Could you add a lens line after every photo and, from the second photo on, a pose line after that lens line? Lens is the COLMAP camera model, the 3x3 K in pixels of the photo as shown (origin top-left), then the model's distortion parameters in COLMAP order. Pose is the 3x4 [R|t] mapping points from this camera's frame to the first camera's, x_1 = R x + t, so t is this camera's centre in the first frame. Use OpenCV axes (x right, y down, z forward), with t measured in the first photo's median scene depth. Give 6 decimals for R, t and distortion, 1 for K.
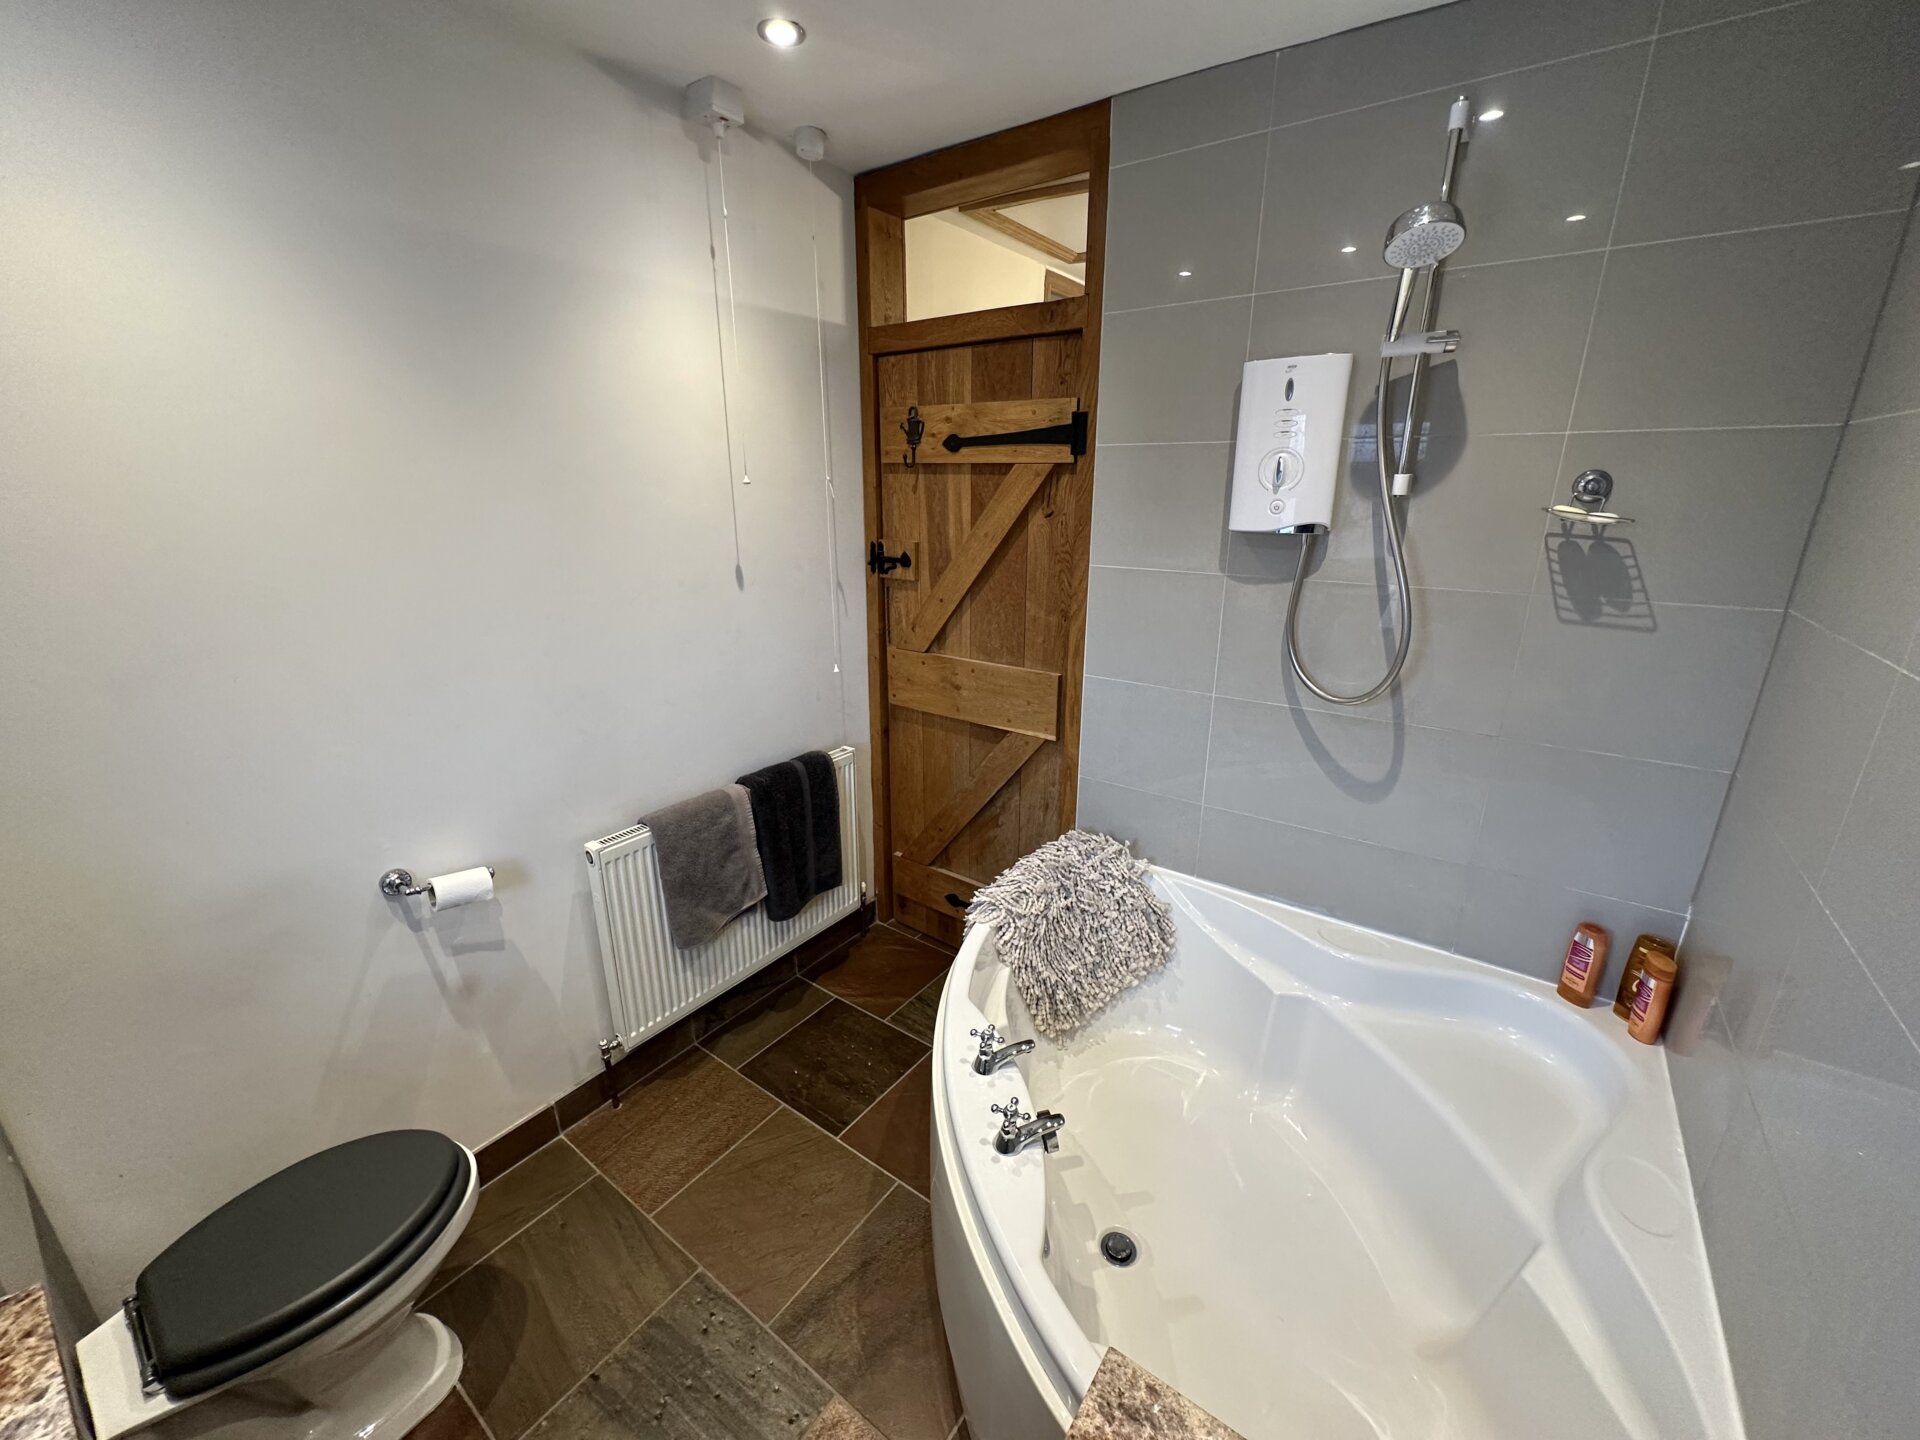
lens RADIAL K [[765.1, 0, 961.7], [0, 765.1, 716.0], [0, 0, 1]] dist [0.001836, 0.000158]
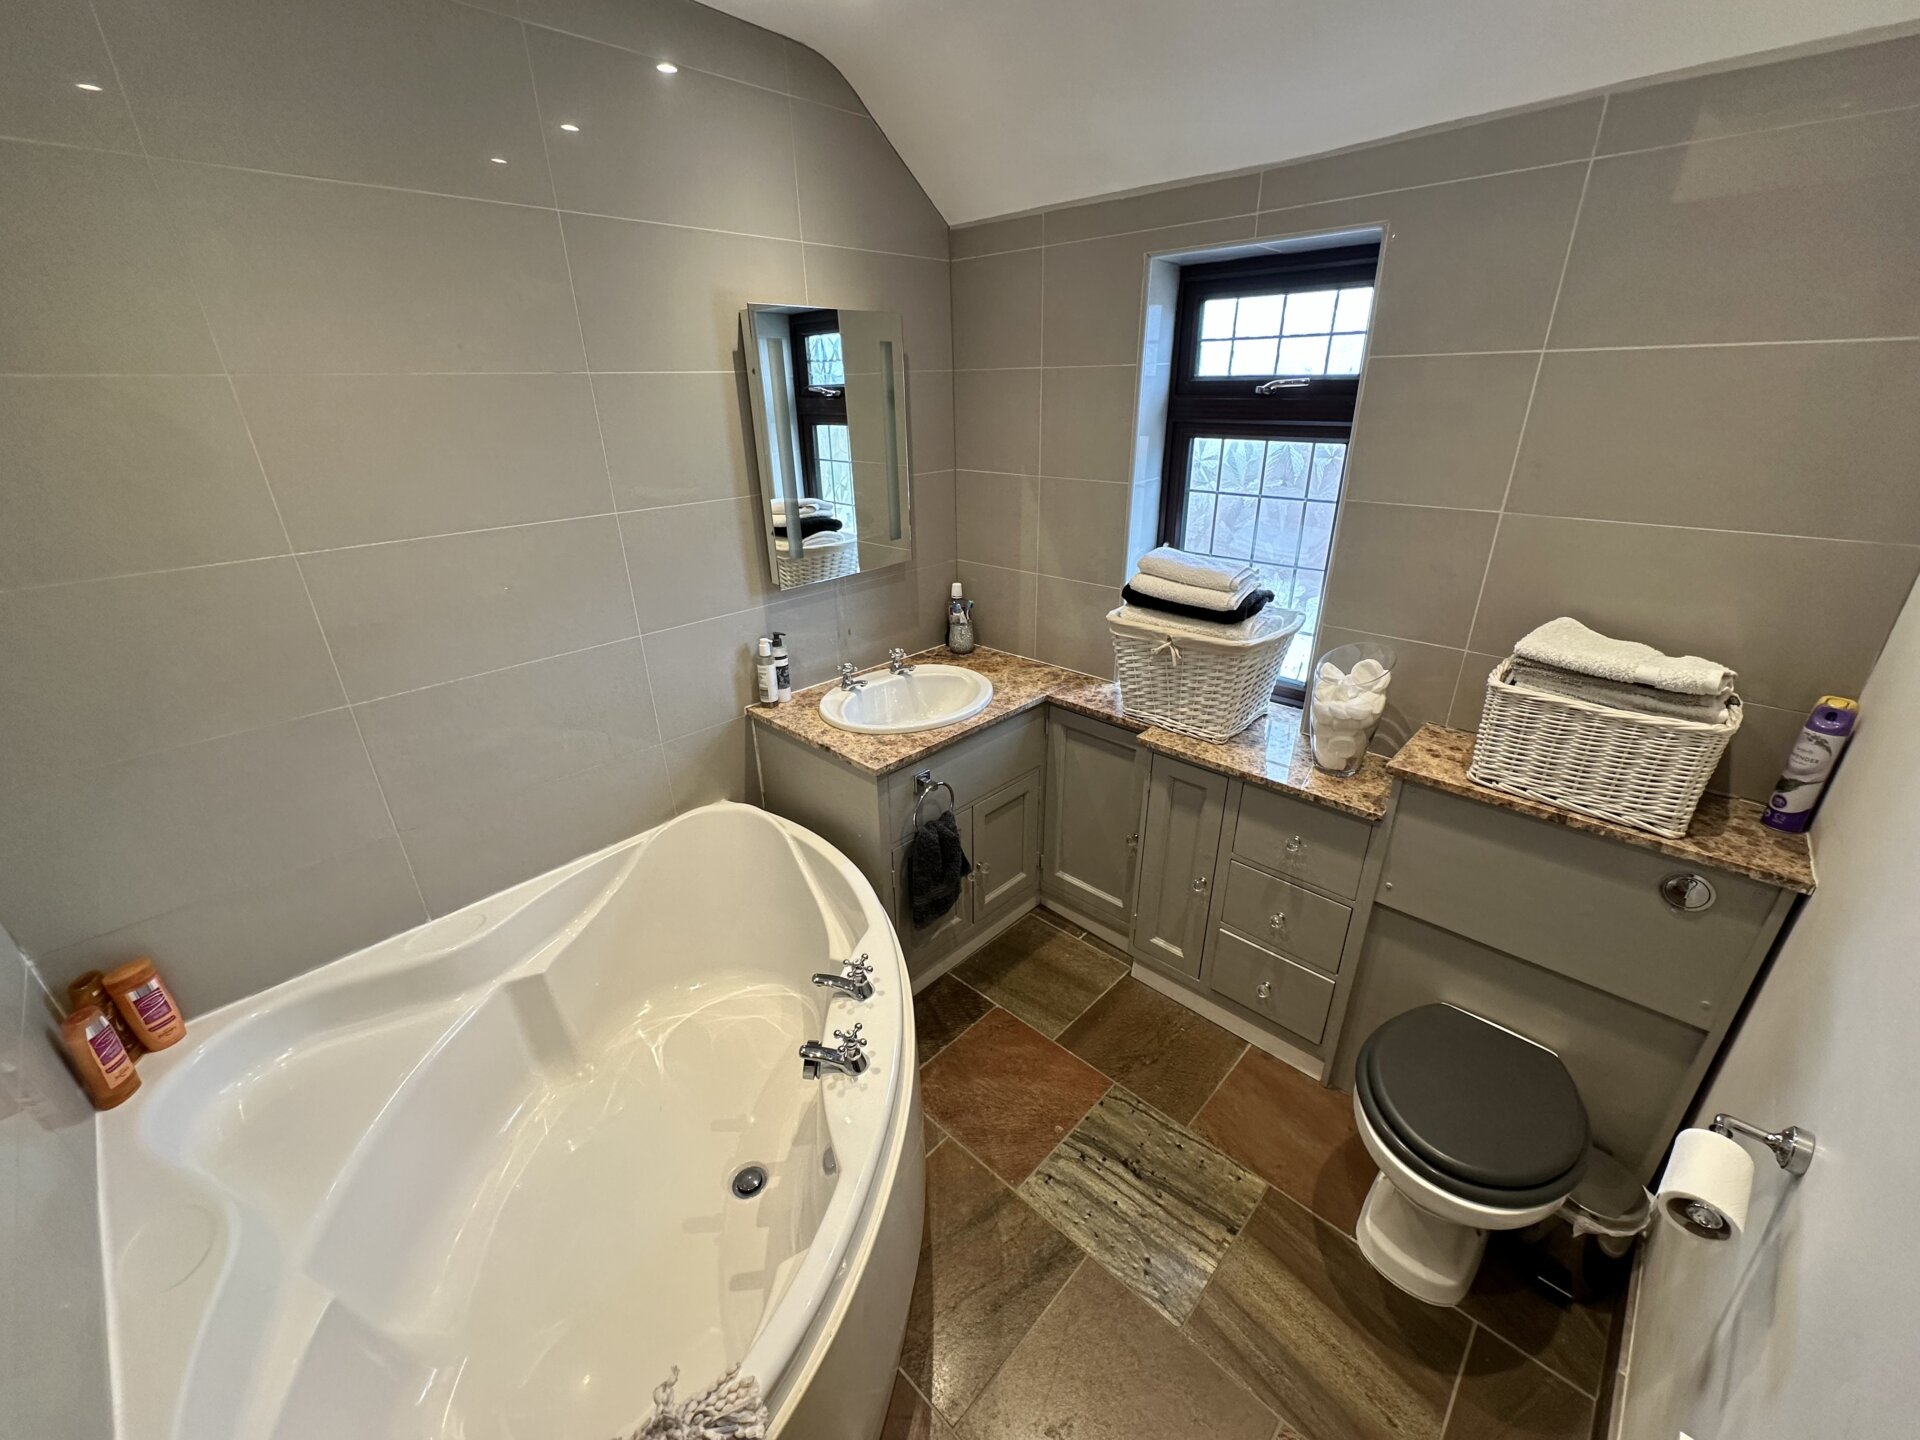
lens RADIAL K [[765.1, 0, 962.8], [0, 765.1, 722.4], [0, 0, 1]] dist [0.001836, 0.000158]
pose [[-0.991635, -0.040368, 0.122600, -0.185895], [0.049910, 0.756033, 0.652628, -0.446273], [-0.119035, 0.653288, -0.747694, 1.335090]]
